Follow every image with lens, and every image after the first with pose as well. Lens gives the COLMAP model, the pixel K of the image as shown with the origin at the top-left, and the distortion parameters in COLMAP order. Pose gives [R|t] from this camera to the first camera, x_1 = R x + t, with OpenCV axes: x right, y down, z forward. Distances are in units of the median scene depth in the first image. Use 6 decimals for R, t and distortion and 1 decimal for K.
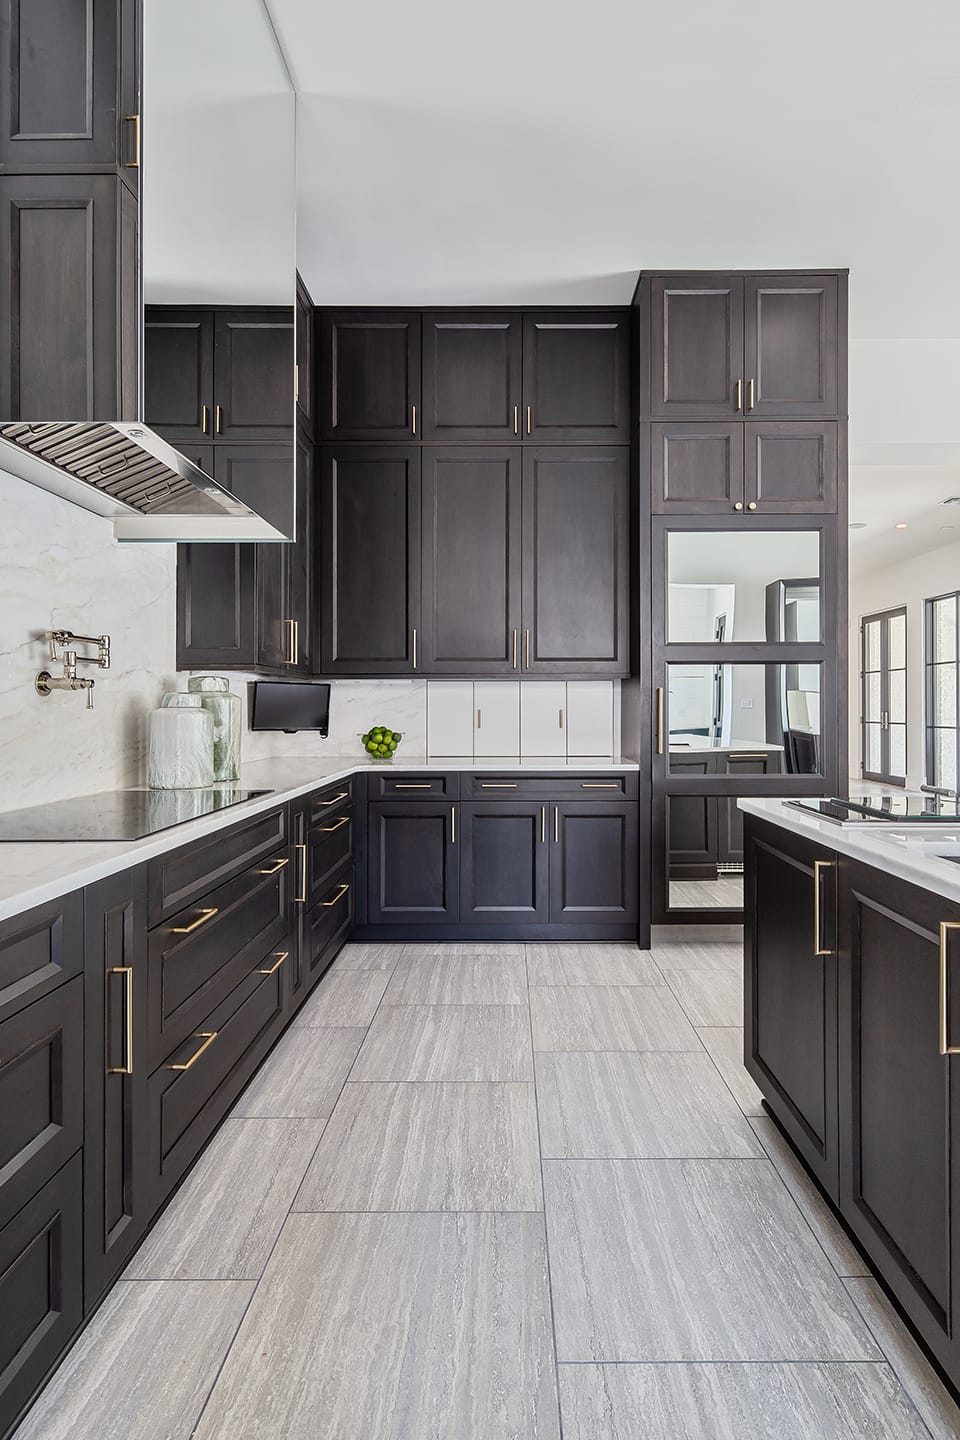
lens RADIAL K [[1196.1, 0, 480.0], [0, 1196.1, 720.0], [0, 0, 1]] dist [-0.001715, -0.000337]
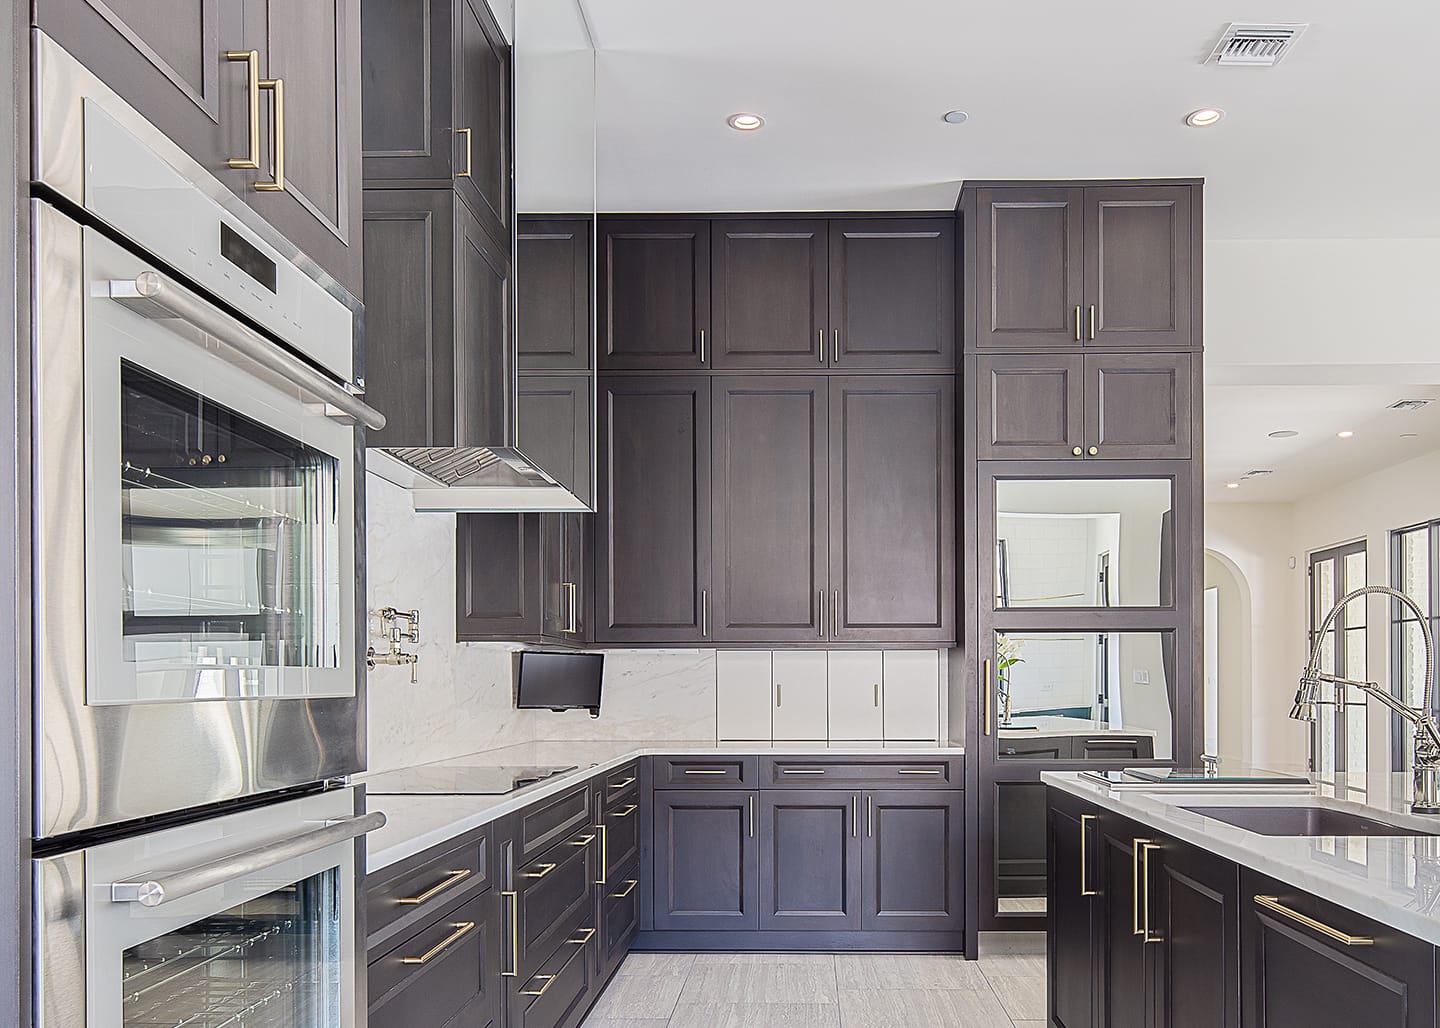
lens RADIAL K [[2930.6, 0, 665.6], [0, 2930.6, 513.7], [0, 0, 1]] dist [0.006271, -0.101451]
pose [[0.999788, -0.000579, -0.020576, -0.039956], [-0.000789, 0.997789, -0.066456, 0.009239], [0.020569, 0.066458, 0.997577, -1.128723]]
